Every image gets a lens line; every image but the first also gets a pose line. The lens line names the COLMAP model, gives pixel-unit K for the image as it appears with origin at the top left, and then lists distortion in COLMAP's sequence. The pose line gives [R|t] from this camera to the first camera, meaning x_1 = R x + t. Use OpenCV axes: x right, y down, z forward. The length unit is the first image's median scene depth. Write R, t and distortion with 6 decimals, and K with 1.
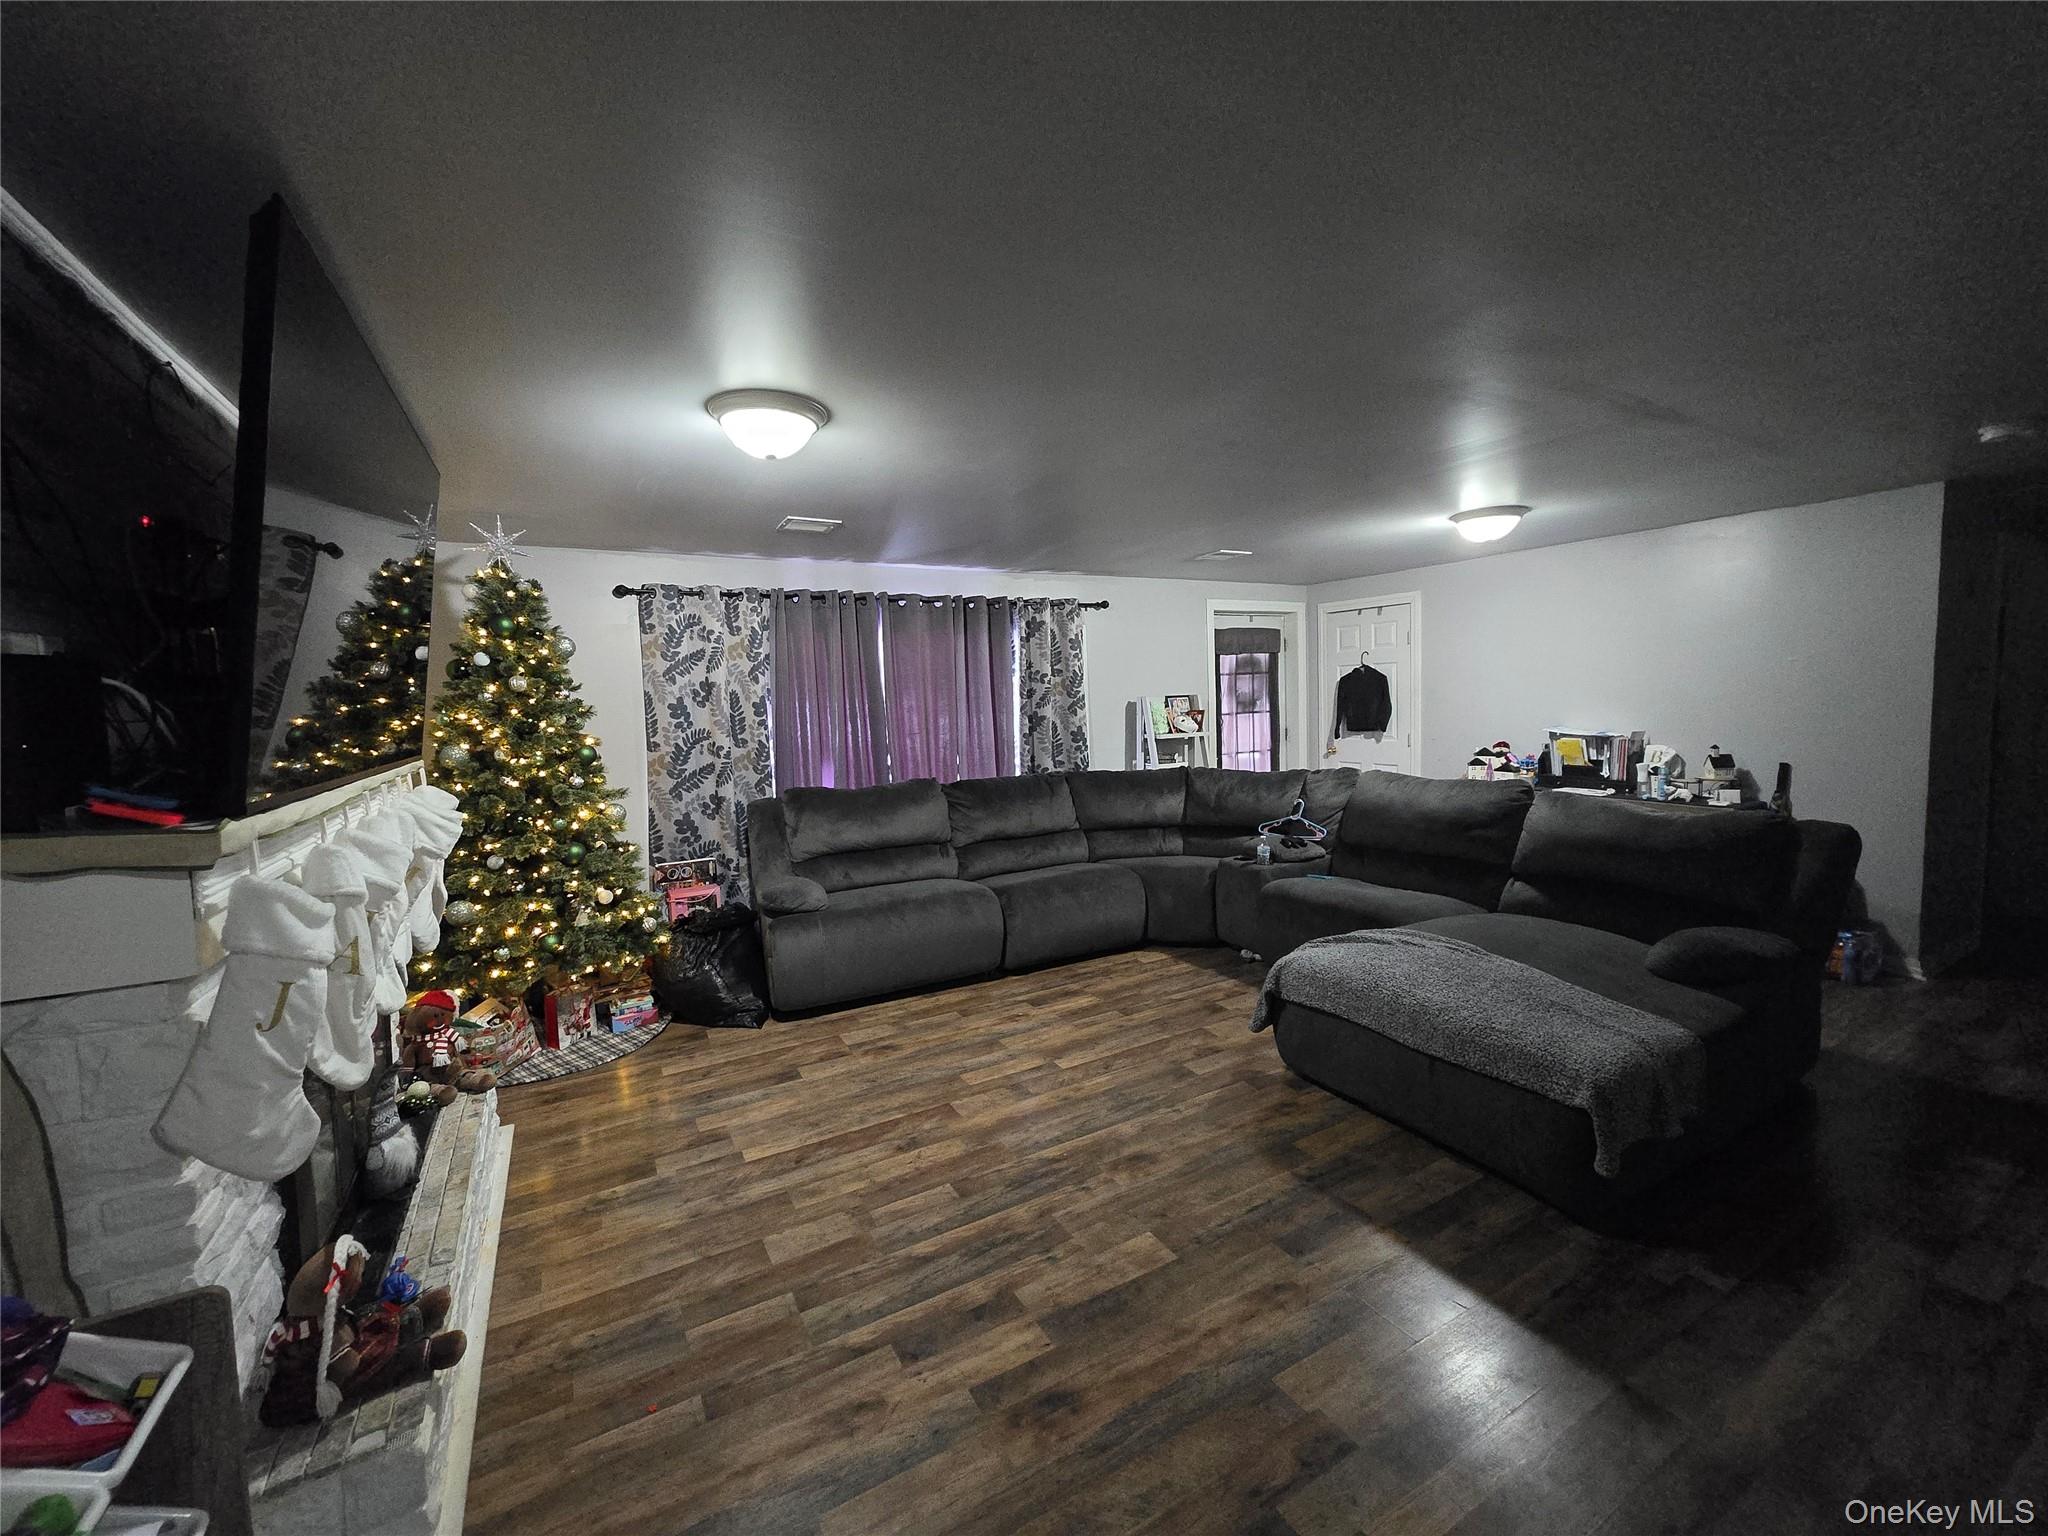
lens RADIAL K [[811.0, 0, 1011.0], [0, 811.0, 757.9], [0, 0, 1]] dist [0.000633, 0.000081]
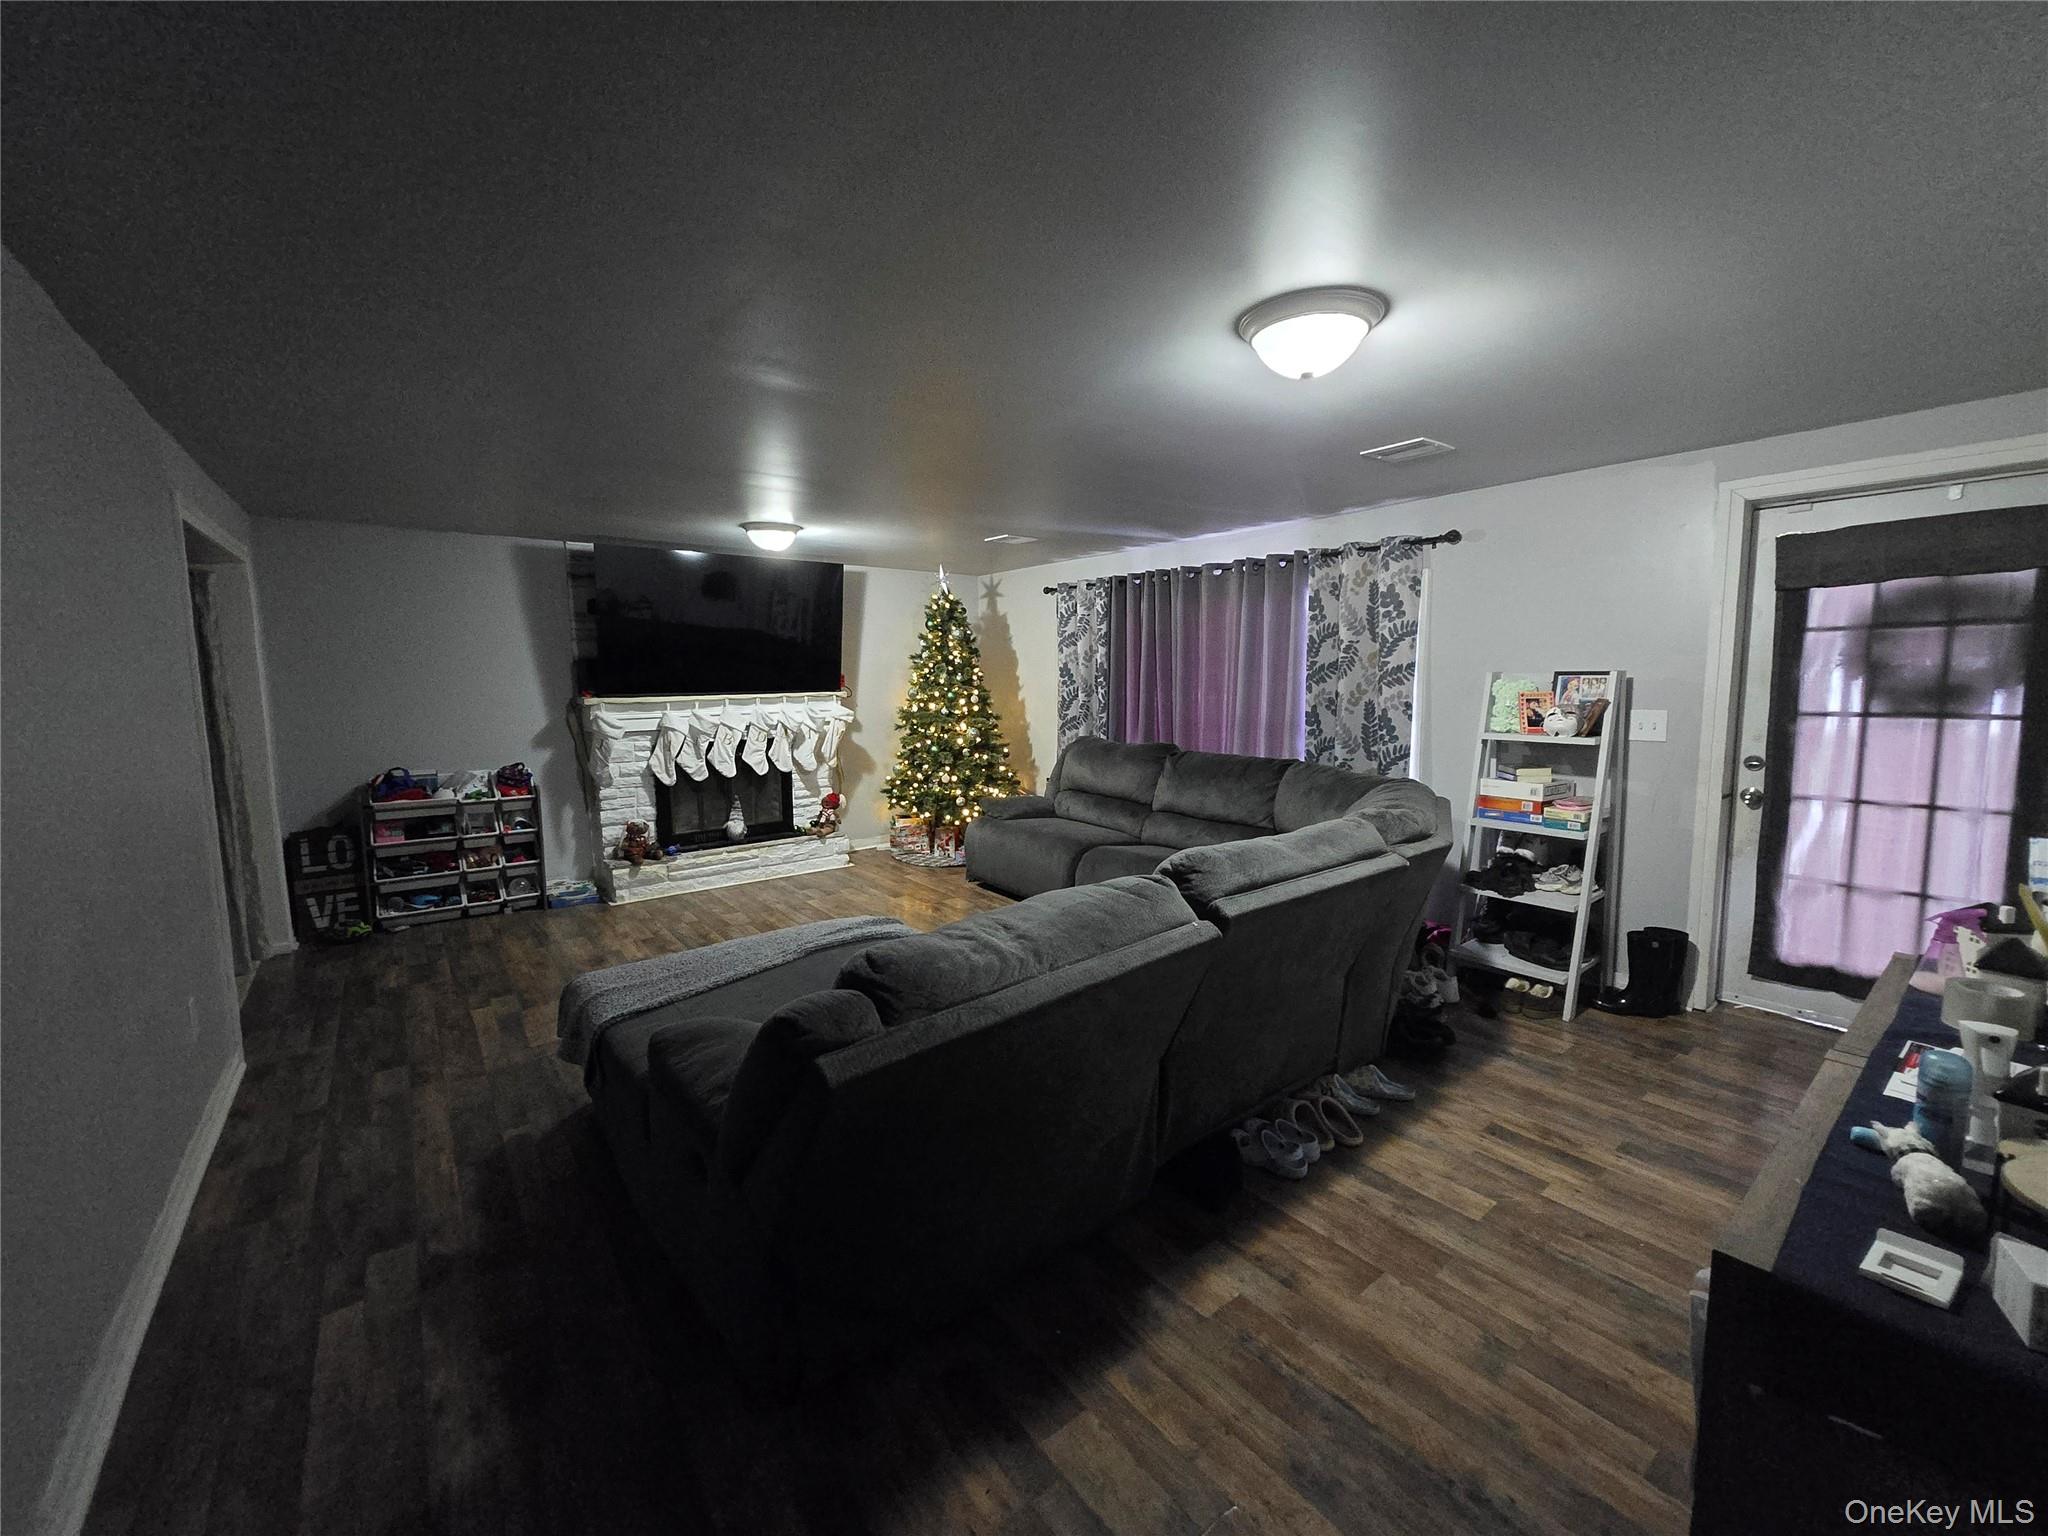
lens RADIAL K [[811.0, 0, 1011.0], [0, 811.0, 757.9], [0, 0, 1]] dist [0.000633, 0.000081]
pose [[0.151313, 0.131630, -0.979683, 1.131680], [-0.076296, 0.989693, 0.121191, -0.086577], [0.985537, 0.056408, 0.159796, 0.799924]]
